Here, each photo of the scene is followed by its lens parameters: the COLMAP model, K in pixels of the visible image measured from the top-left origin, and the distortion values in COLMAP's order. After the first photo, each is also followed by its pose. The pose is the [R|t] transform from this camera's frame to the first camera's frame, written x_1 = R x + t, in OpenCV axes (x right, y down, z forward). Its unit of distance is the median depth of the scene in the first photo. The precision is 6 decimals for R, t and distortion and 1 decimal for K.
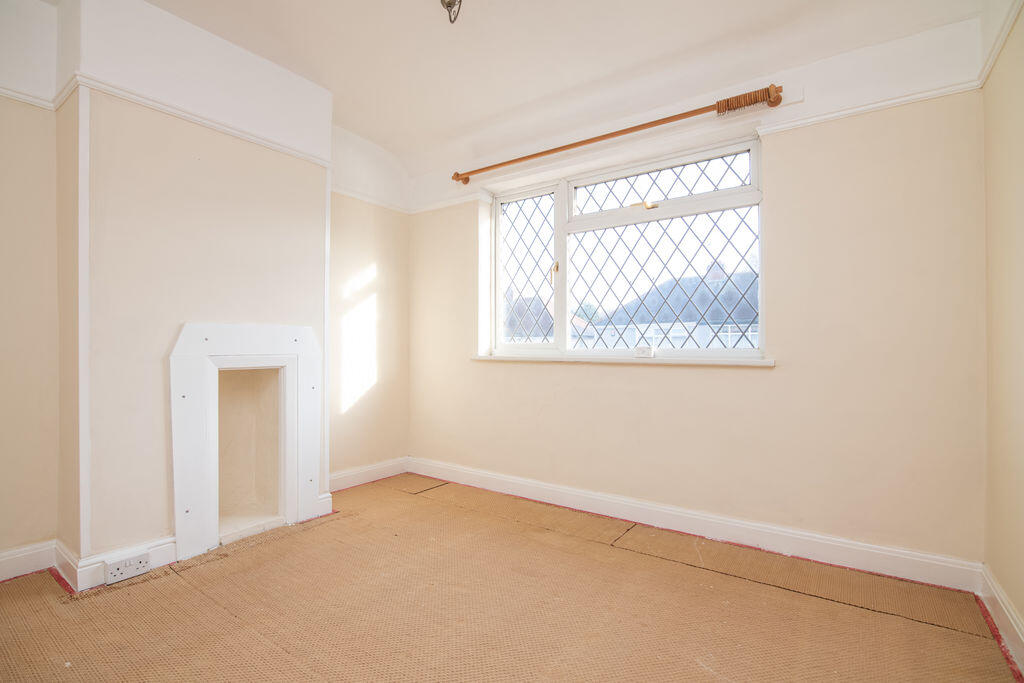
lens RADIAL K [[475.3, 0, 507.0], [0, 475.3, 345.0], [0, 0, 1]] dist [-0.016290, -0.000062]
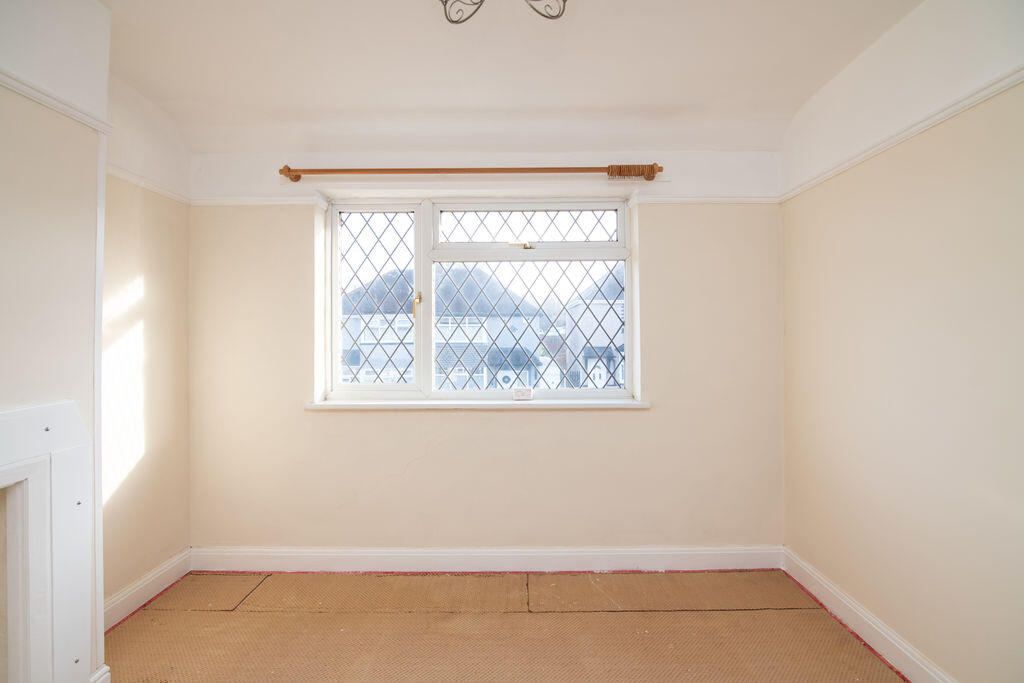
lens RADIAL K [[475.3, 0, 535.8], [0, 475.3, 334.0], [0, 0, 1]] dist [-0.016290, -0.000062]
pose [[0.814116, -0.003025, 0.580694, -0.234294], [0.004560, 0.999989, -0.001184, -0.097165], [-0.580684, 0.003612, 0.814121, 0.163131]]
